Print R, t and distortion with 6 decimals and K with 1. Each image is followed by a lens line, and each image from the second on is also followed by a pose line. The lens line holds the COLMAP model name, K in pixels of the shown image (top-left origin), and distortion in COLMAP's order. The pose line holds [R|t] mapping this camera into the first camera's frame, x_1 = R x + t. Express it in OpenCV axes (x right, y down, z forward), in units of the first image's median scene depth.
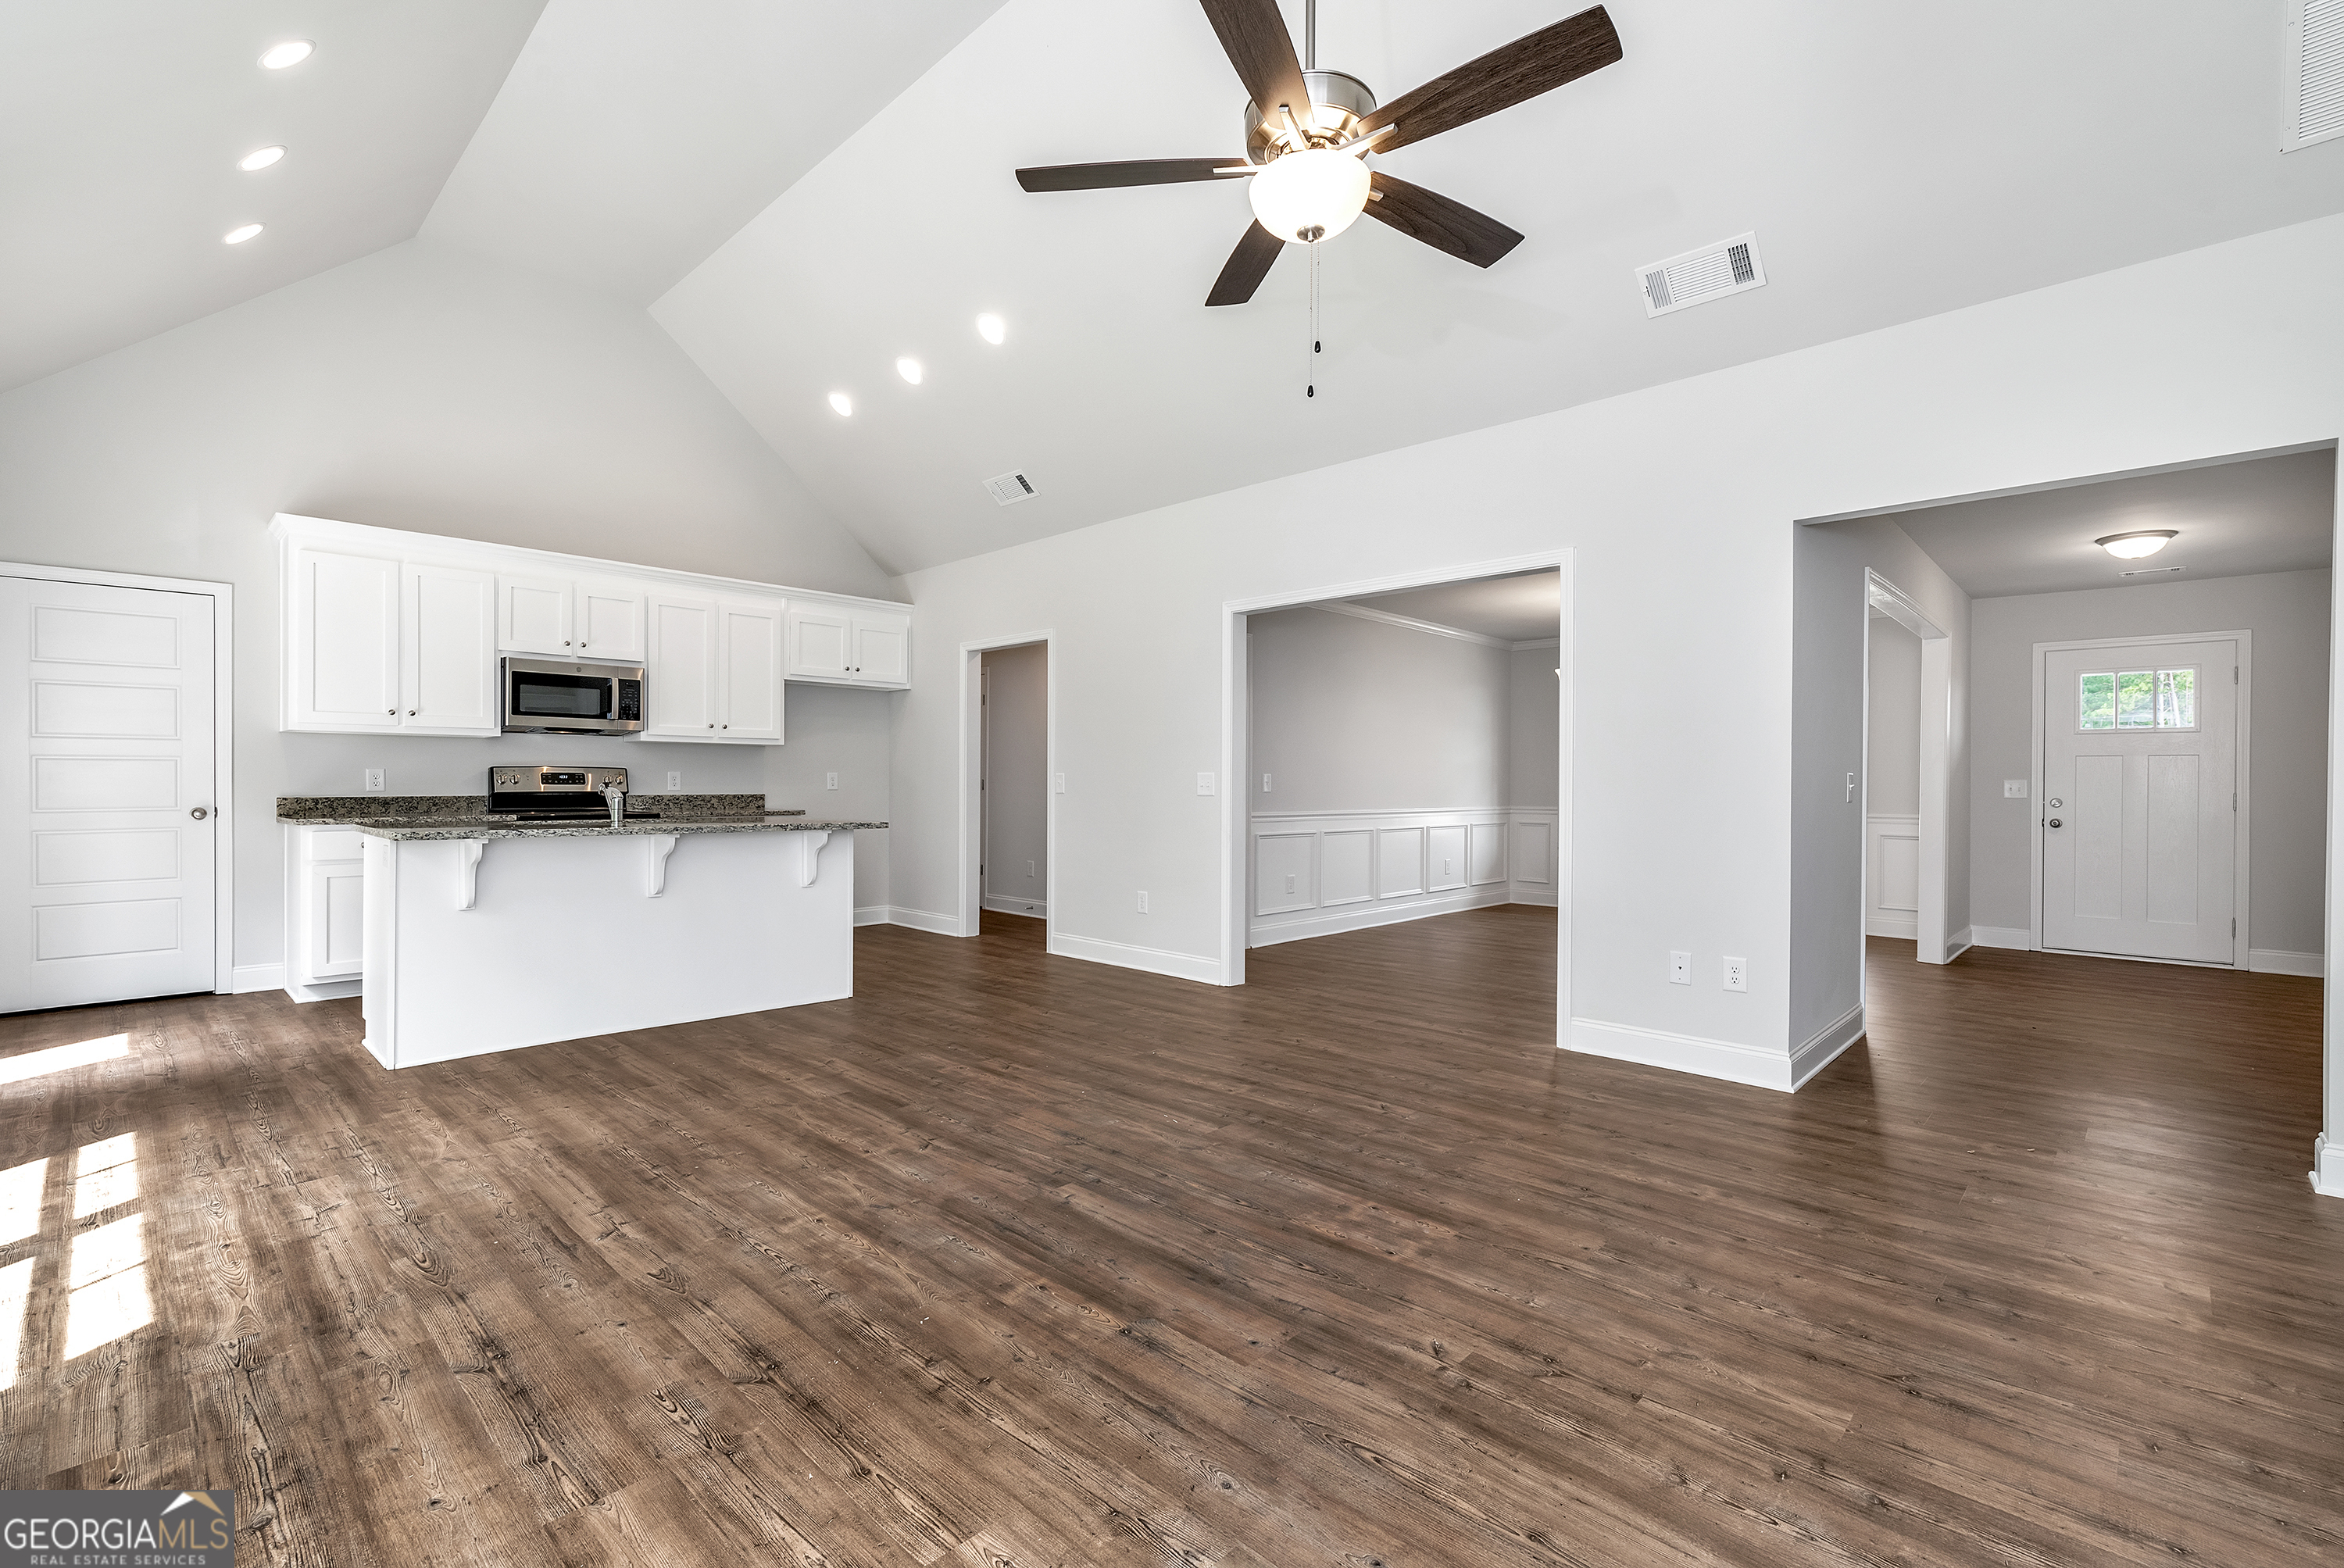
lens RADIAL K [[1024.4, 0, 1172.8], [0, 1024.4, 778.8], [0, 0, 1]] dist [0.000350, -0.000717]
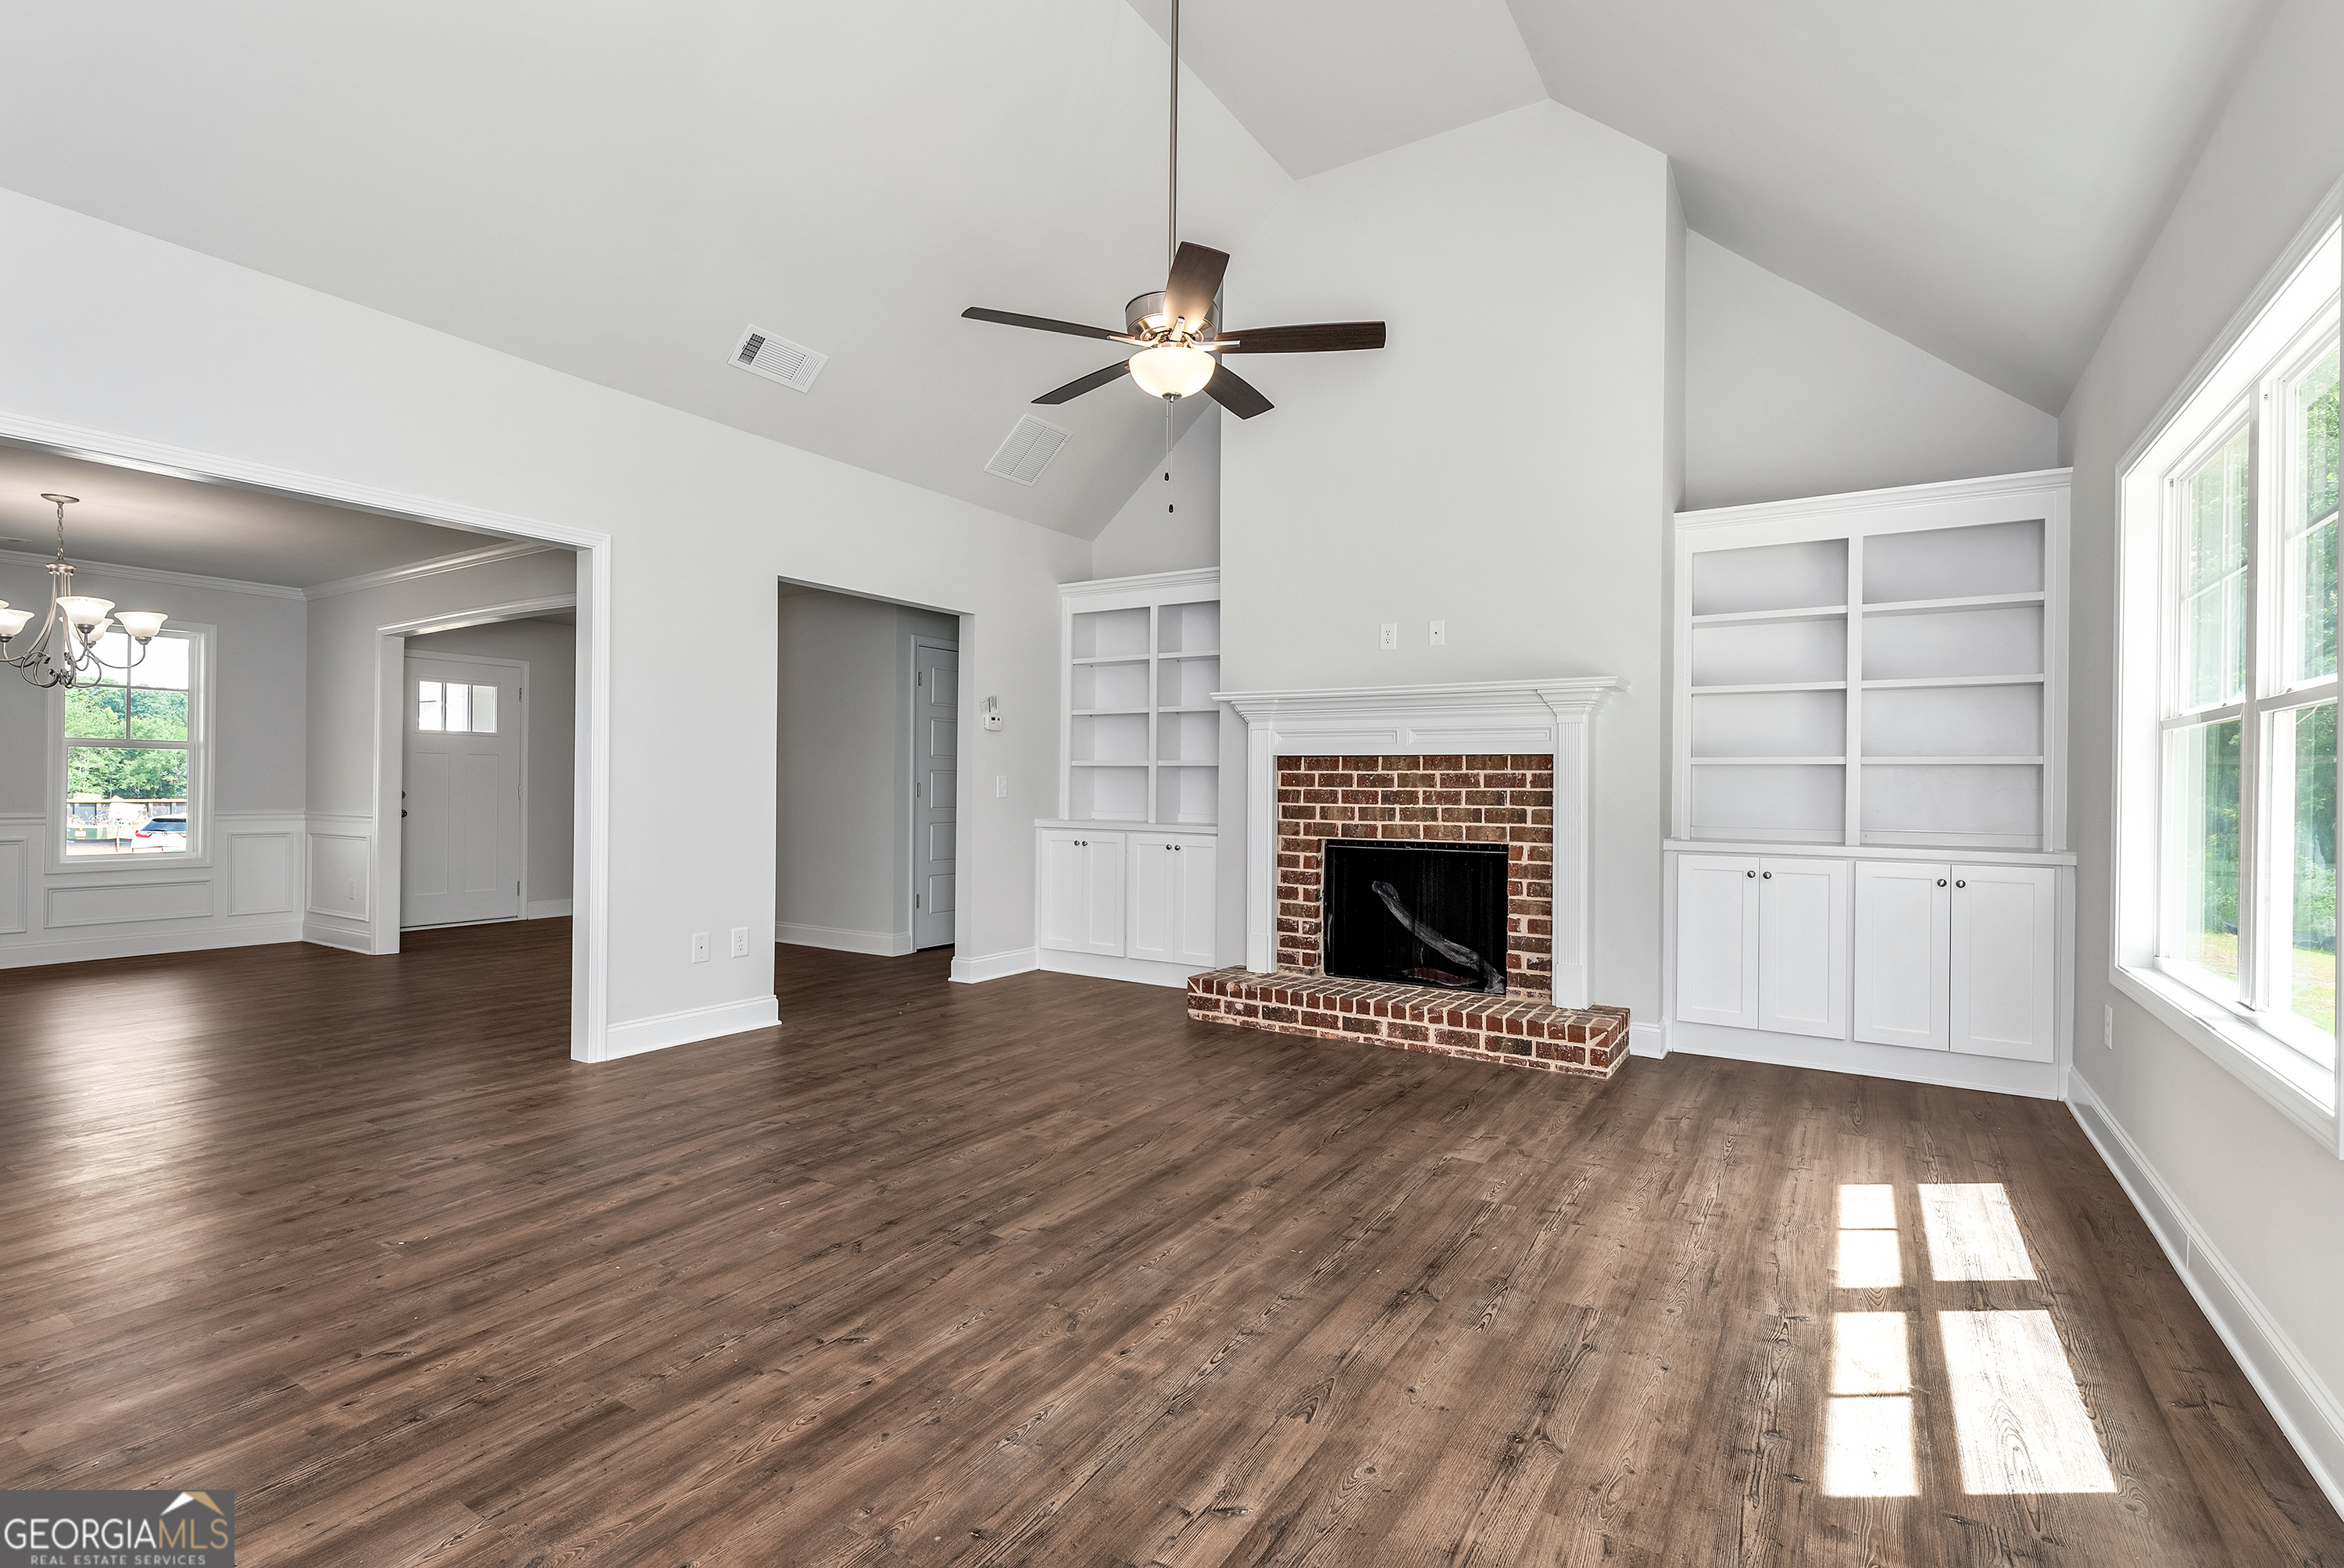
lens RADIAL K [[1104.2, 0, 1164.0], [0, 1104.2, 784.0], [0, 0, 1]] dist [-0.001794, 0.000147]
pose [[-0.196716, -0.005650, 0.980444, -1.246670], [-0.010605, 0.999937, 0.003635, -0.000519], [-0.980403, -0.009682, -0.196763, 1.218176]]
